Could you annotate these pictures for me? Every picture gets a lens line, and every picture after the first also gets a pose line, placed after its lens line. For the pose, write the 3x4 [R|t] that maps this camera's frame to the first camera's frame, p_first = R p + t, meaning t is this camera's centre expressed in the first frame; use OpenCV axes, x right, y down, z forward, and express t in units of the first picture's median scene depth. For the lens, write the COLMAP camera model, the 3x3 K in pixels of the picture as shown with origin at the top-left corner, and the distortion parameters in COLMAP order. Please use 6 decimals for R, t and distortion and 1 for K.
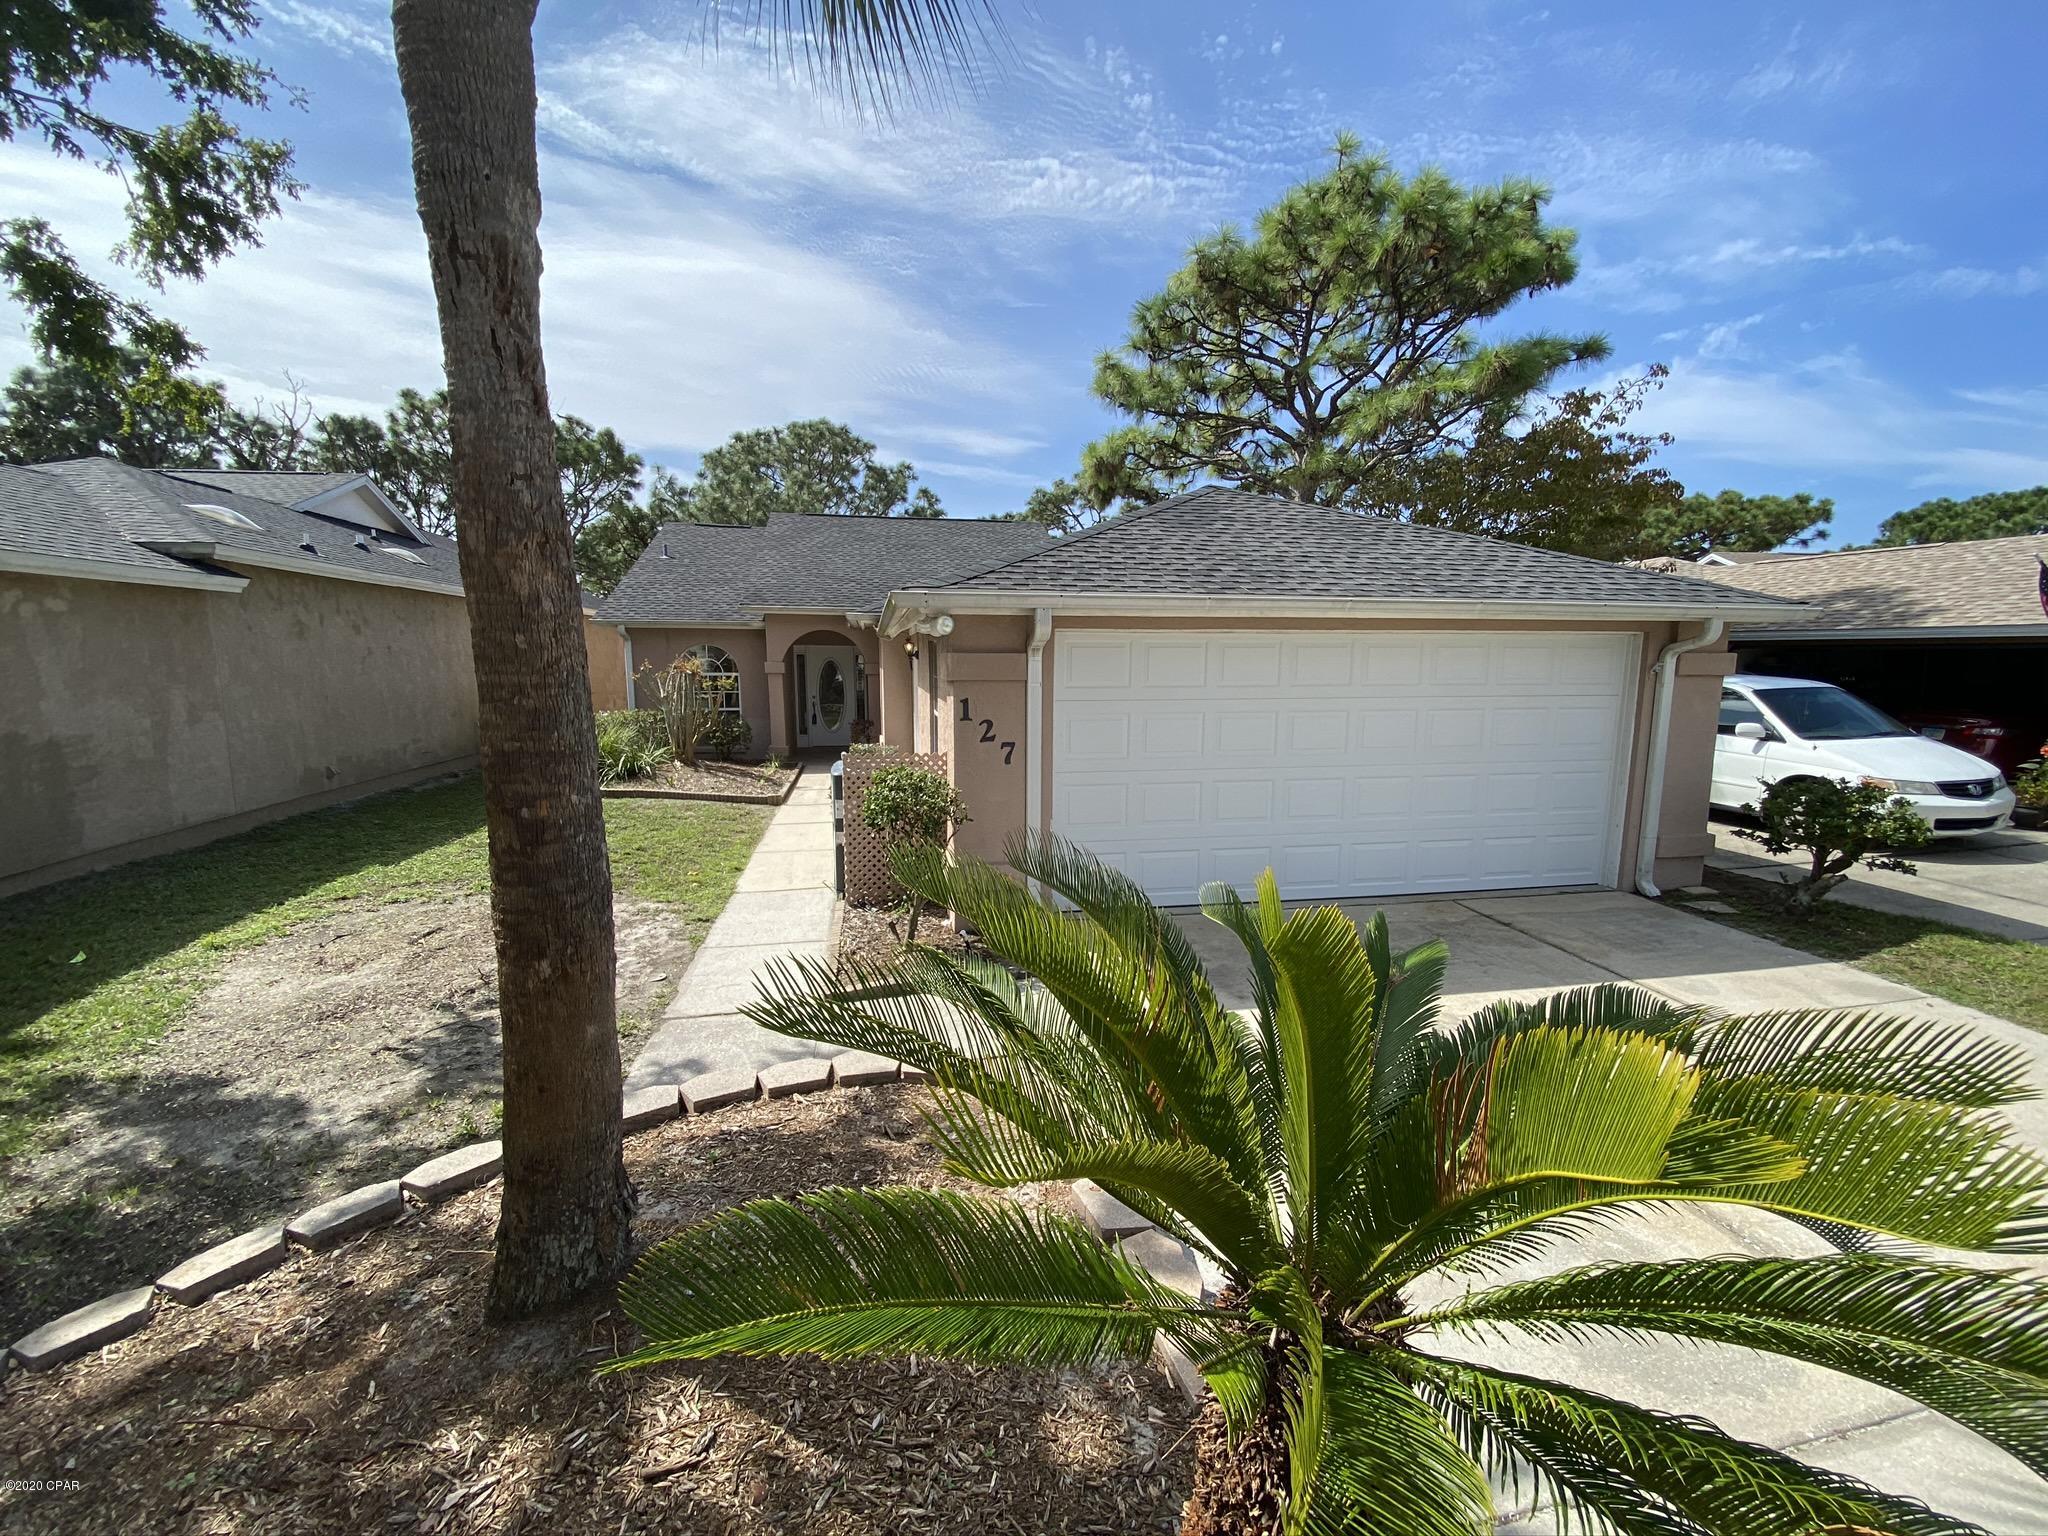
lens RADIAL K [[831.8, 0, 1018.5], [0, 831.8, 771.2], [0, 0, 1]] dist [0.006308, -0.013968]
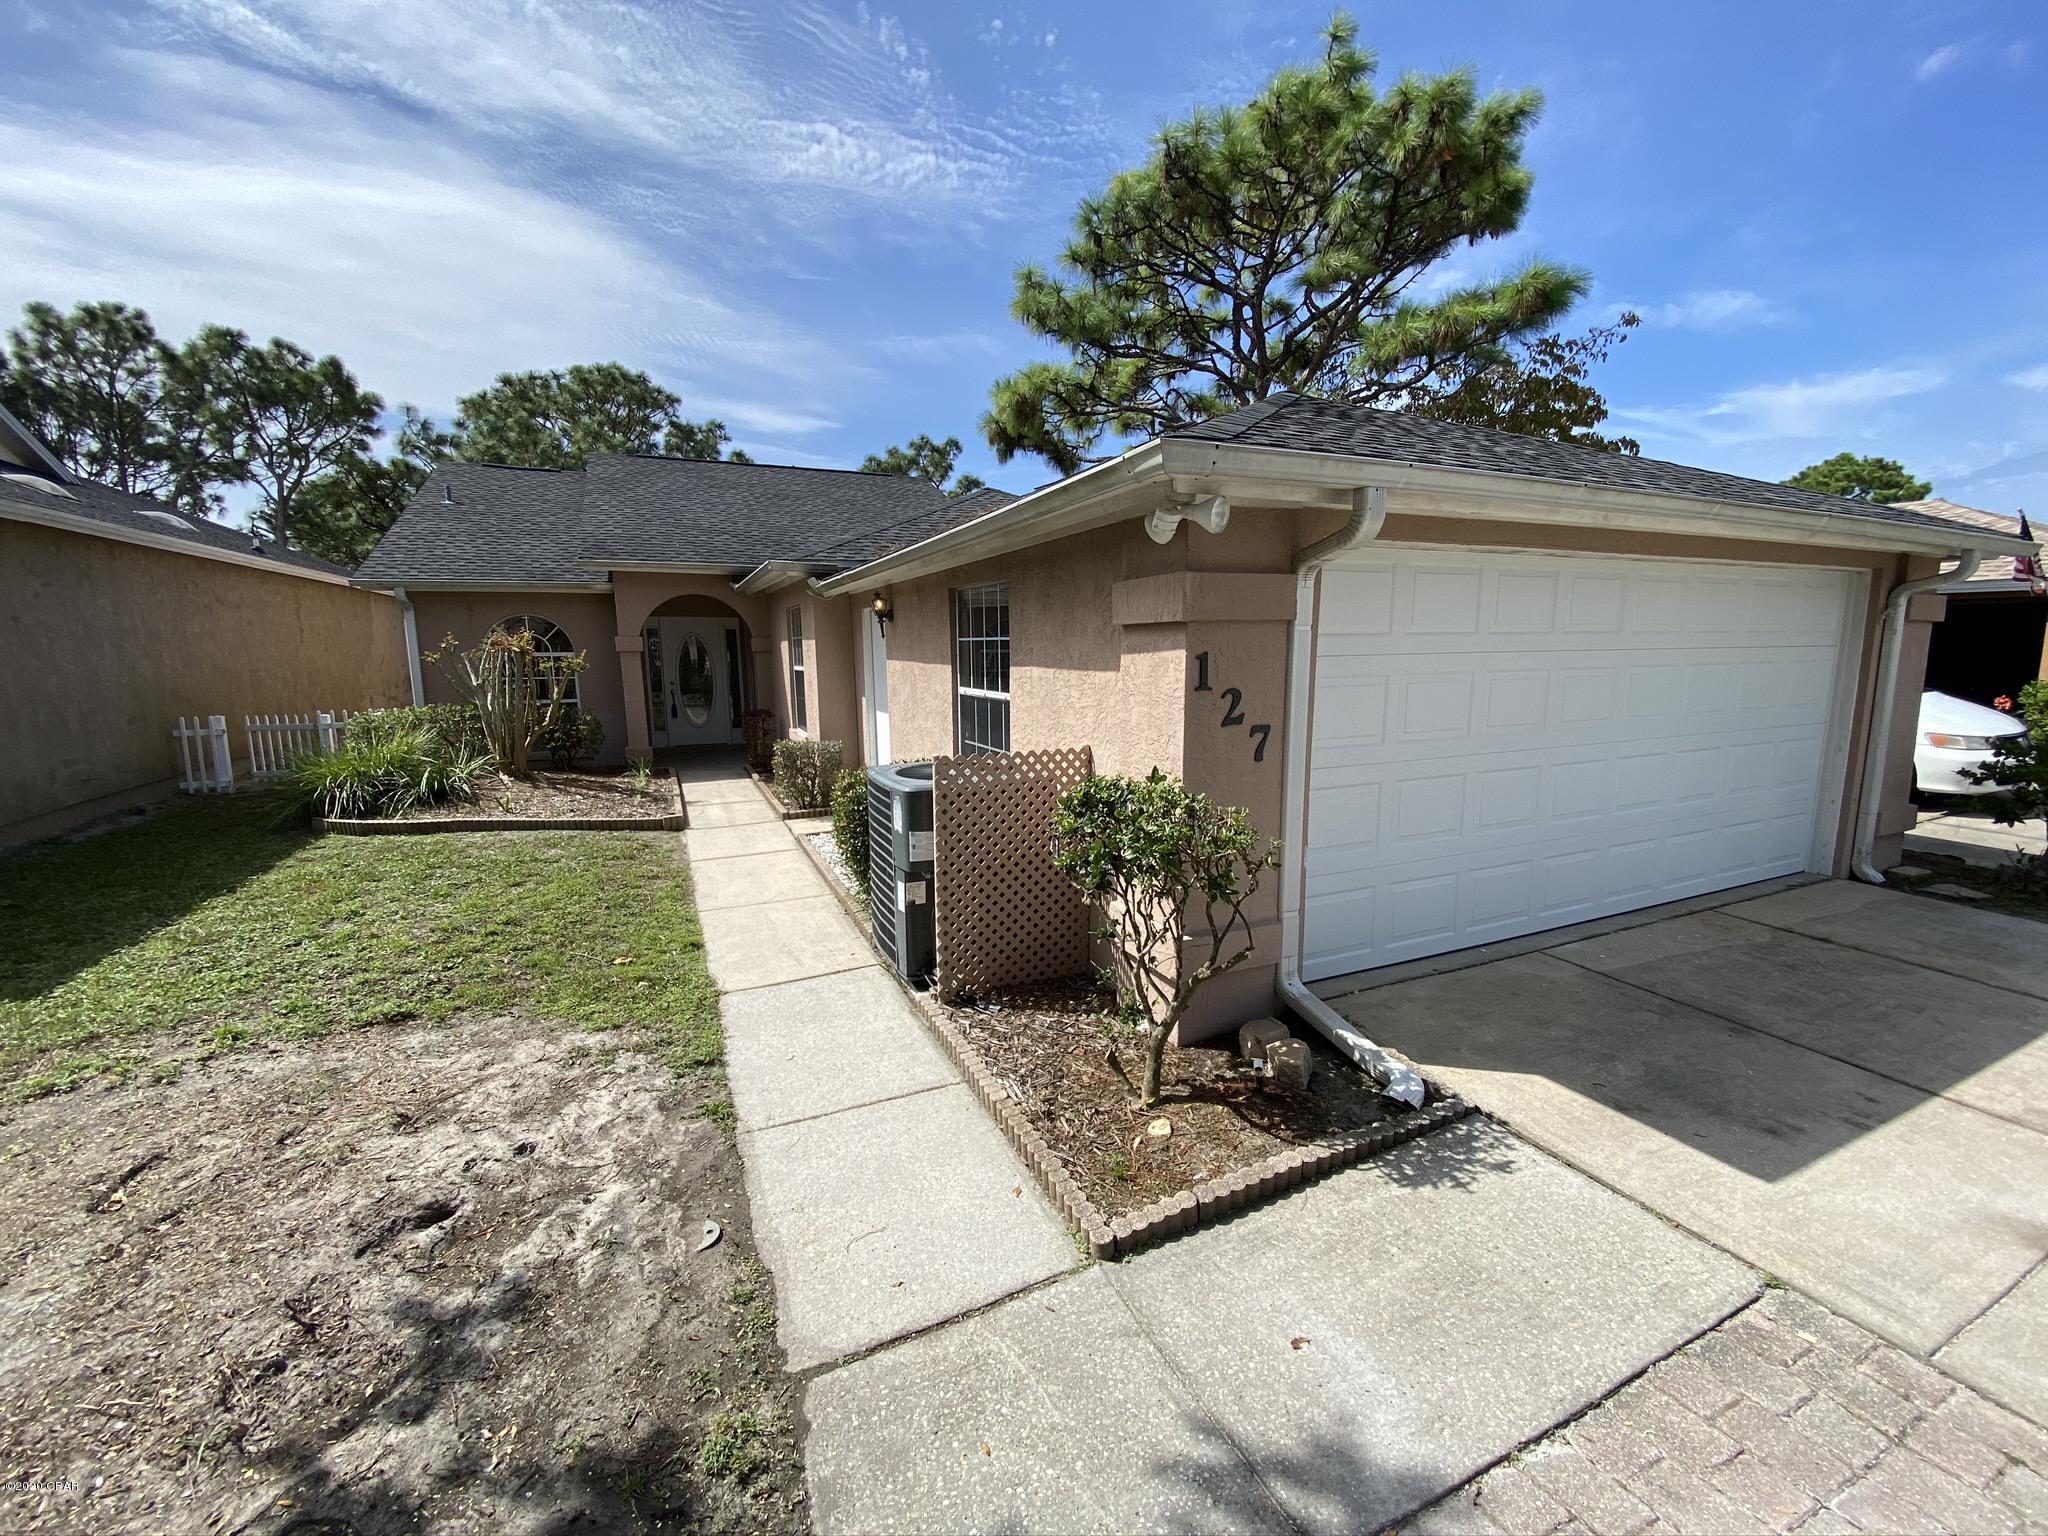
lens RADIAL K [[831.8, 0, 1020.7], [0, 831.8, 778.8], [0, 0, 1]] dist [0.006308, -0.013968]
pose [[0.972376, -0.049123, 0.228191, -0.158555], [0.043679, 0.998629, 0.028848, -0.010871], [-0.229295, -0.018084, 0.973189, 0.221218]]
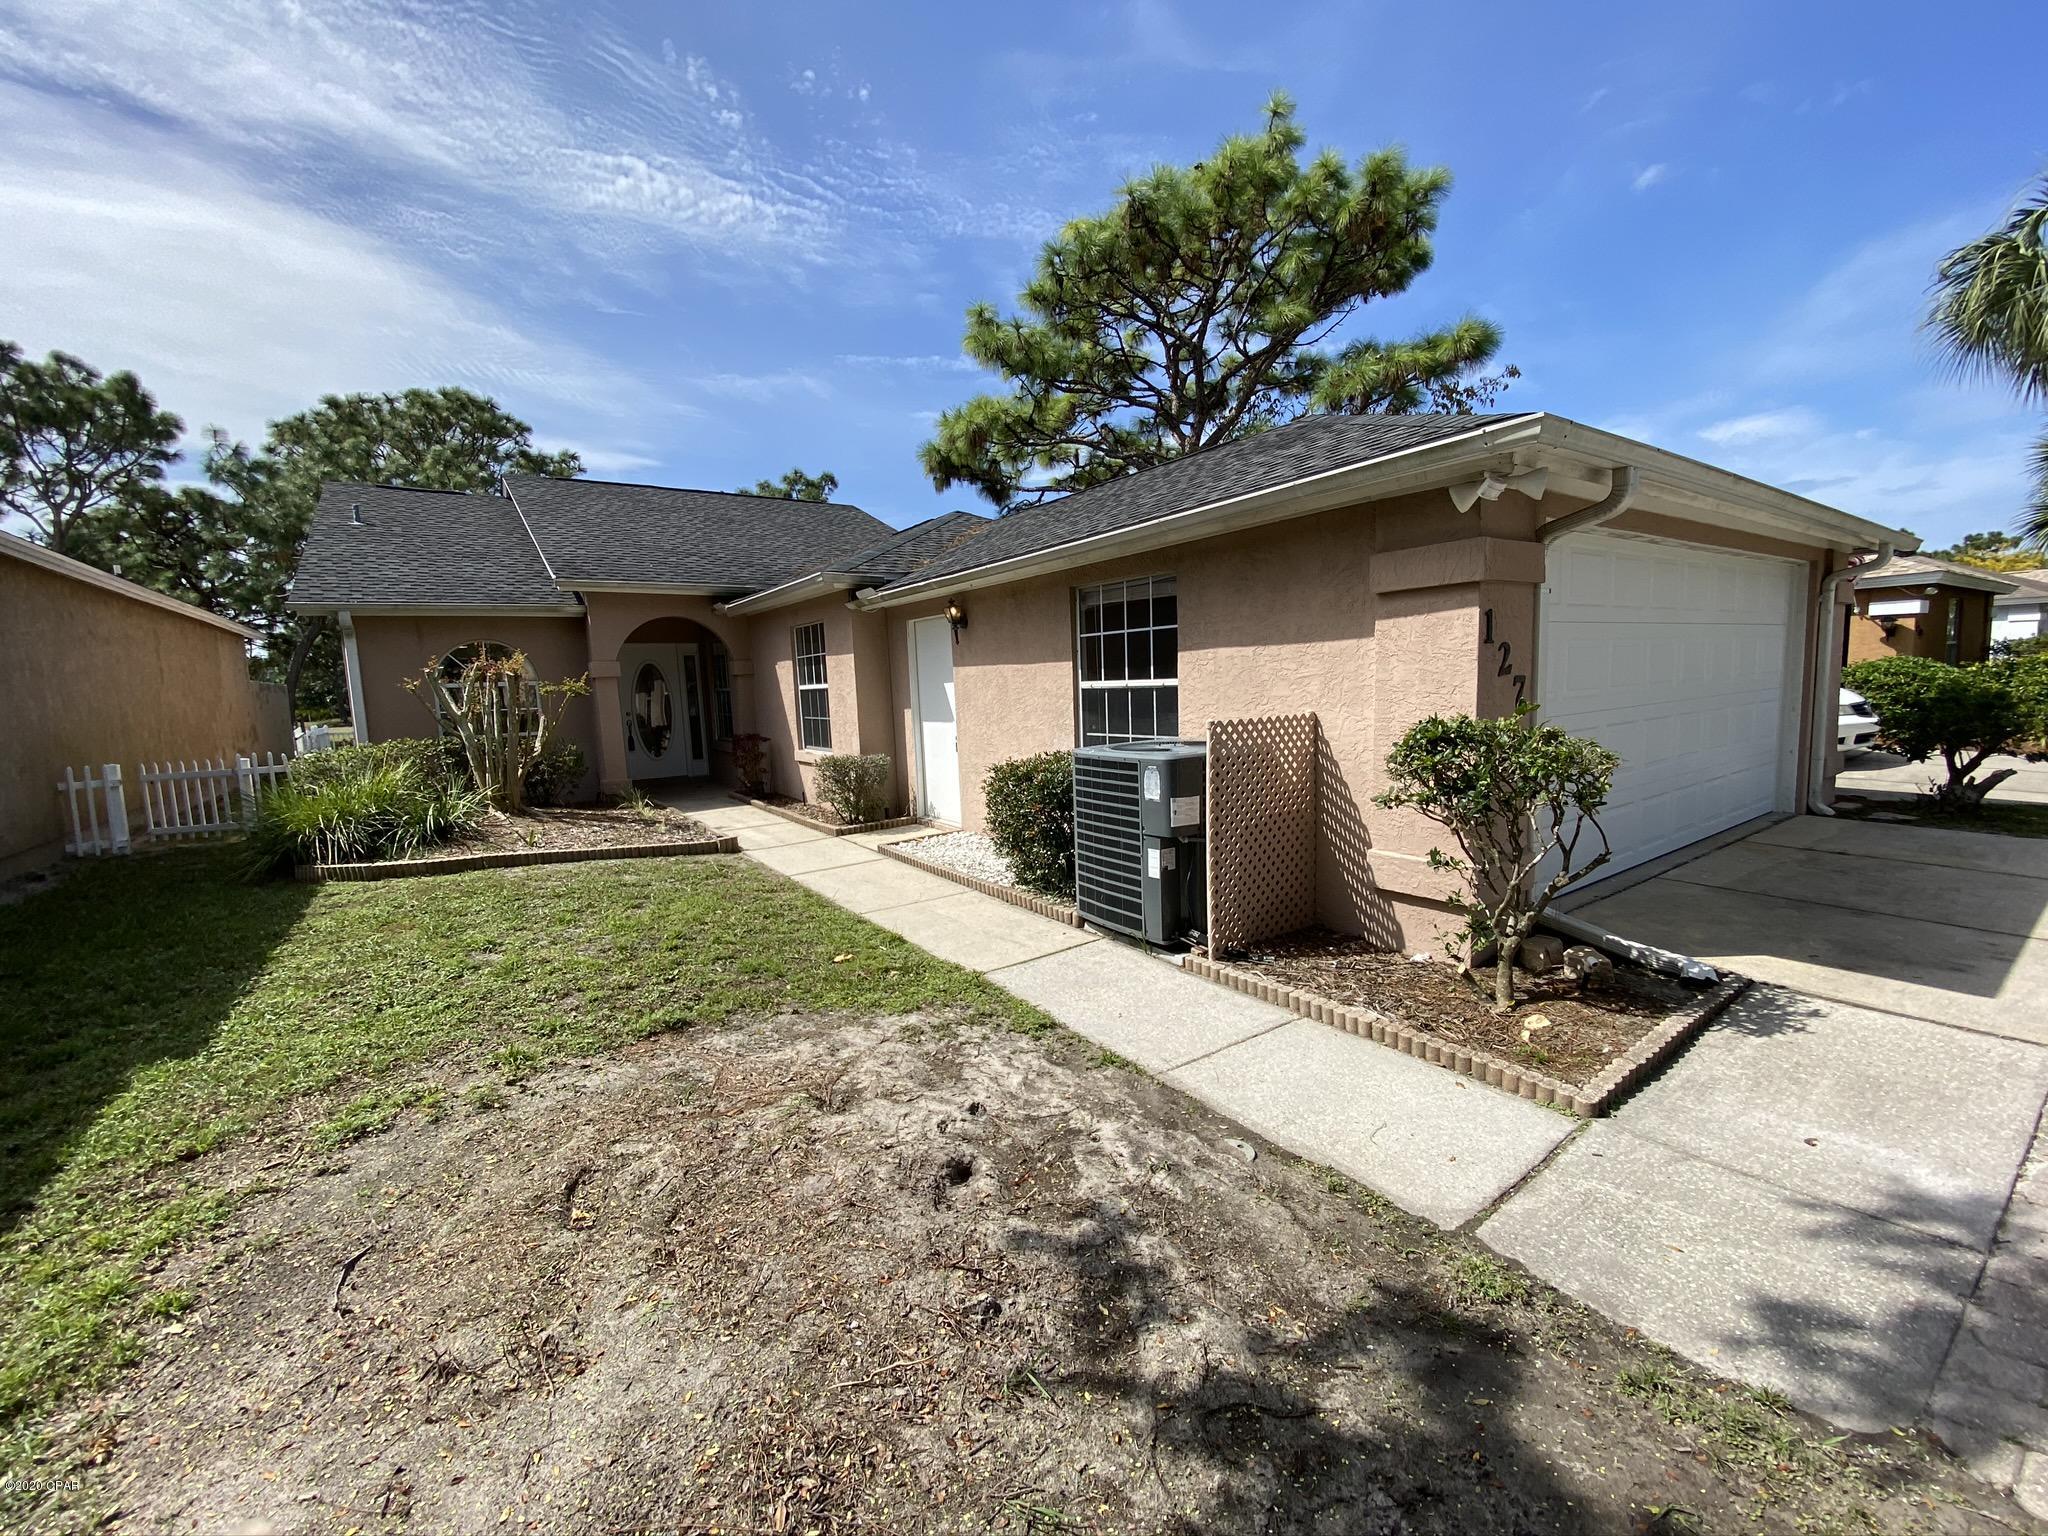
lens RADIAL K [[831.8, 0, 1019.7], [0, 831.8, 780.4], [0, 0, 1]] dist [0.006308, -0.013968]
pose [[0.912281, -0.087402, 0.400131, -0.333838], [0.095718, 0.995408, -0.000801, 0.004931], [-0.398224, 0.039030, 0.916458, 0.261241]]
